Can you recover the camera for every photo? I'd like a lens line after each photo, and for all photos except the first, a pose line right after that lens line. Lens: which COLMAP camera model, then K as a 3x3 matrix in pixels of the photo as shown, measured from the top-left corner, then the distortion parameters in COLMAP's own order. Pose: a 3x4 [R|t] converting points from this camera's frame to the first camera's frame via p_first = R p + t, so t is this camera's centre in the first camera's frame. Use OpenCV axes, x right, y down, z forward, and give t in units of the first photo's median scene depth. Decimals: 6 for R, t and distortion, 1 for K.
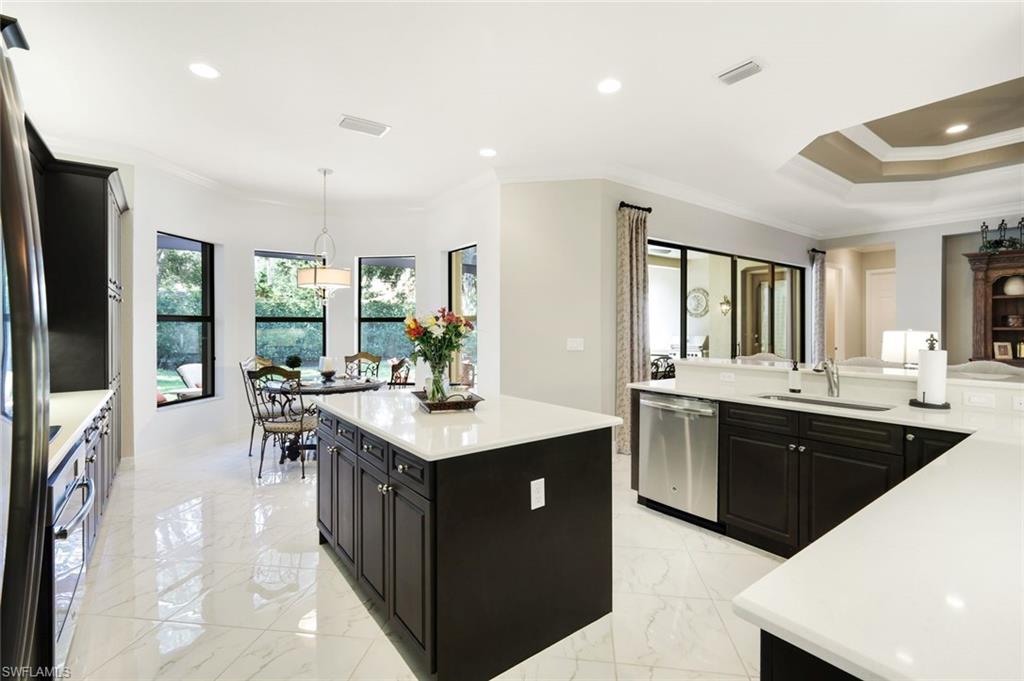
lens RADIAL K [[455.2, 0, 520.6], [0, 455.2, 321.9], [0, 0, 1]] dist [-0.000404, 0.000071]
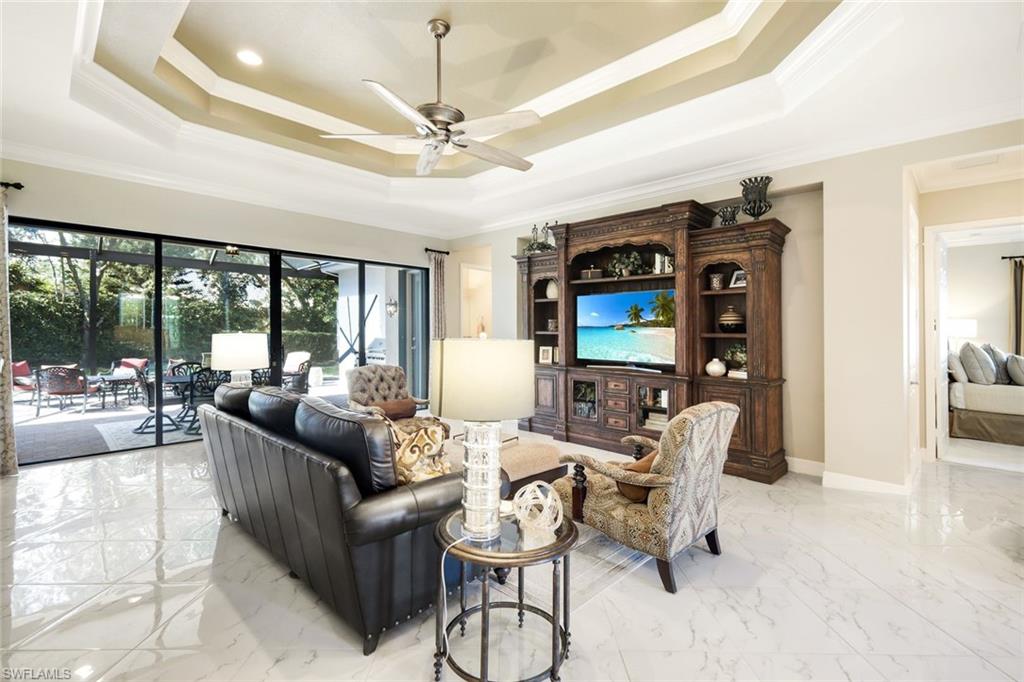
lens RADIAL K [[457.8, 0, 509.7], [0, 457.8, 327.0], [0, 0, 1]] dist [-0.000317, 0.000126]
pose [[0.992388, 0.006694, 0.122965, 0.865966], [-0.007724, 0.999939, 0.007900, -0.004335], [-0.122904, -0.008790, 0.992380, 0.026210]]
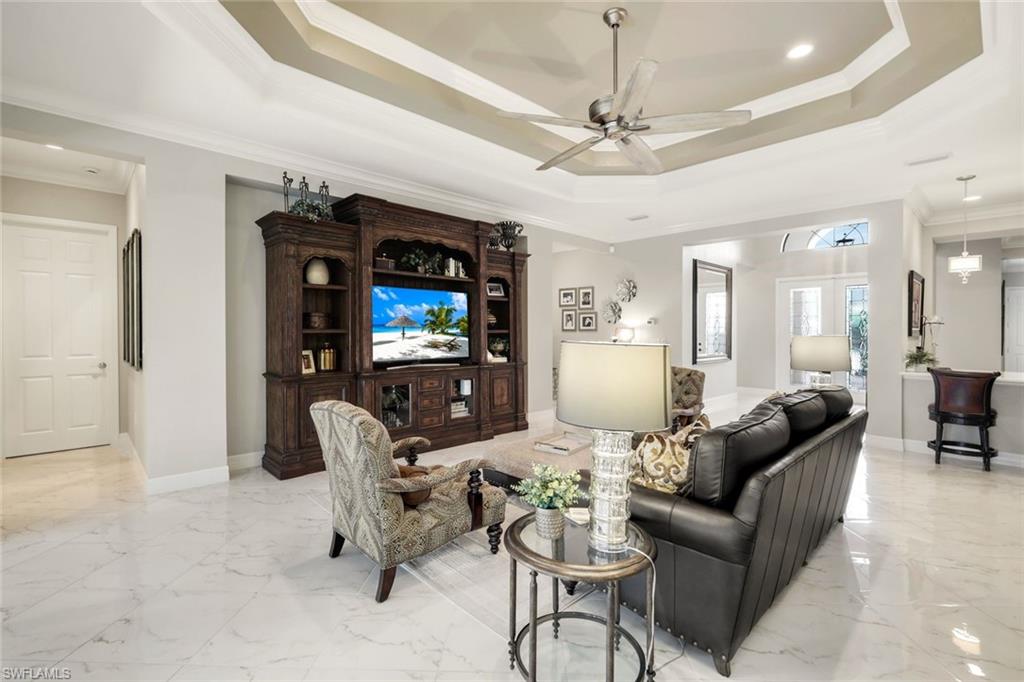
lens RADIAL K [[462.1, 0, 526.5], [0, 462.1, 335.9], [0, 0, 1]] dist [-0.001495, -0.000058]
pose [[-0.103583, -0.013233, 0.994533, 0.314914], [-0.014959, 0.999819, 0.011746, 0.008707], [-0.994508, -0.013661, -0.103763, 0.739828]]
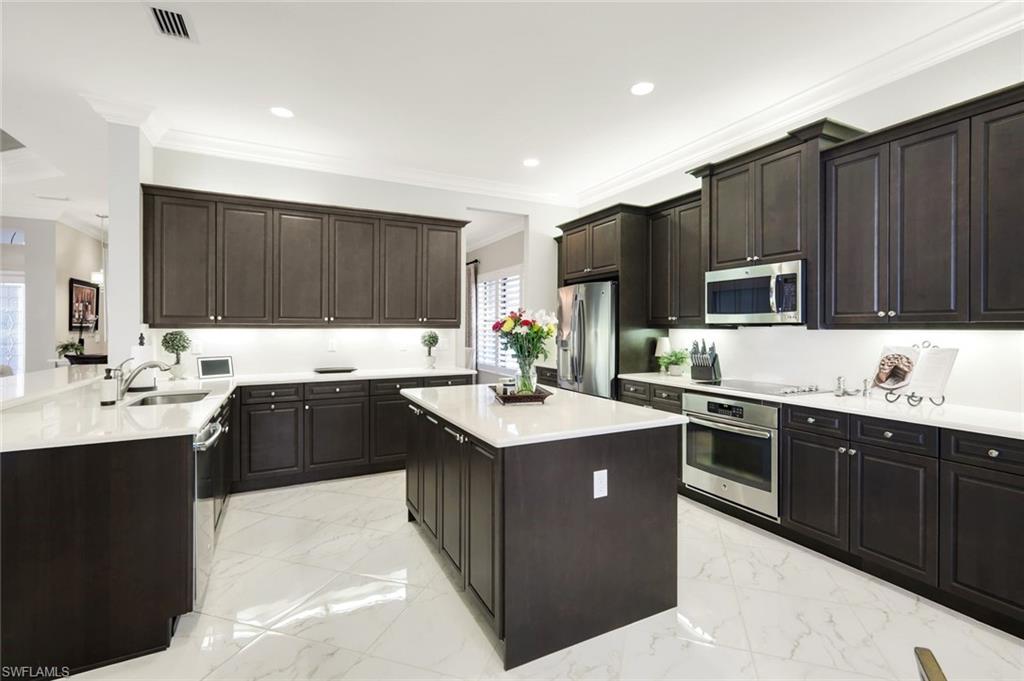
lens RADIAL K [[457.8, 0, 509.7], [0, 457.8, 326.5], [0, 0, 1]] dist [-0.000317, 0.000126]
pose [[-0.979548, -0.000852, 0.201209, -0.132390], [-0.002687, 0.999957, -0.008845, 0.005795], [-0.201193, -0.009205, -0.979508, 0.784233]]
